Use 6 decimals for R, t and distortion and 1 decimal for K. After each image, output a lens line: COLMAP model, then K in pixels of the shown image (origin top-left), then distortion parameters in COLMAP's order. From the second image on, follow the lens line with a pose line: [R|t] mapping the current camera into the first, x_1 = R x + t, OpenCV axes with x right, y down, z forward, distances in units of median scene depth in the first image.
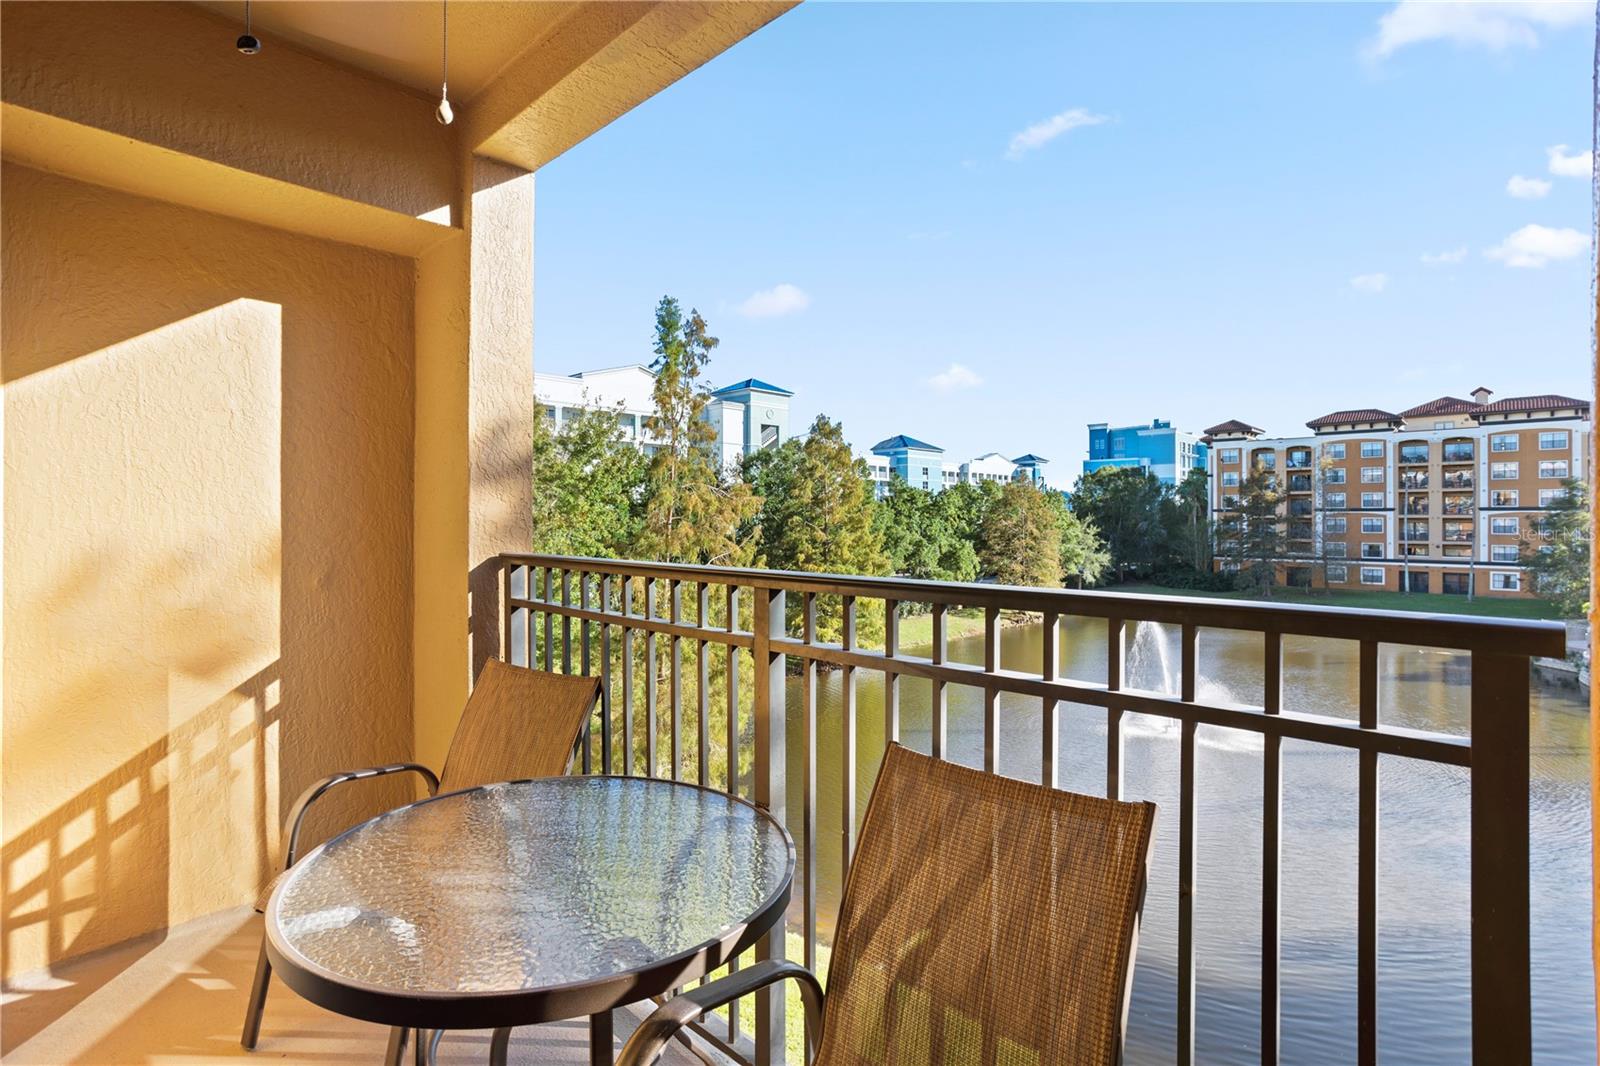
lens RADIAL K [[772.3, 0, 806.1], [0, 772.3, 523.6], [0, 0, 1]] dist [-0.048736, 0.027030]
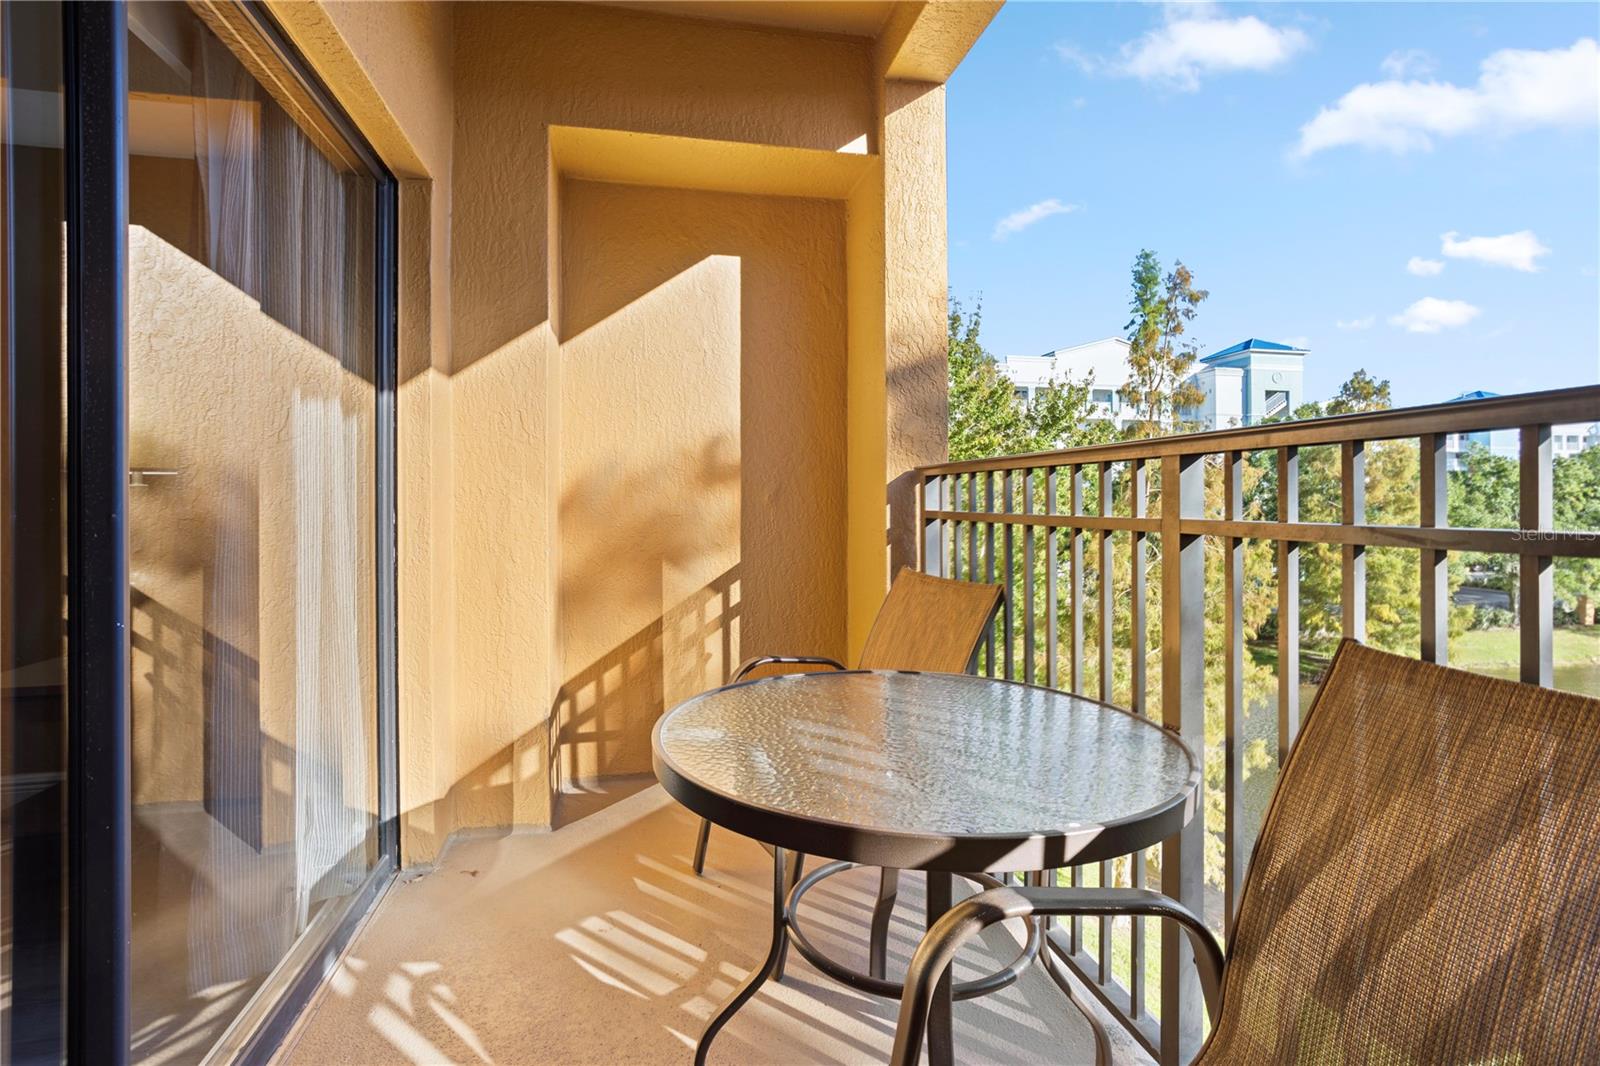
lens RADIAL K [[774.3, 0, 795.9], [0, 774.3, 501.8], [0, 0, 1]] dist [-0.024237, 0.000976]
pose [[0.817081, -0.005217, -0.576499, 0.061076], [-0.000512, 0.999952, -0.009775, 0.097745], [0.576522, 0.008282, 0.817040, 0.080829]]
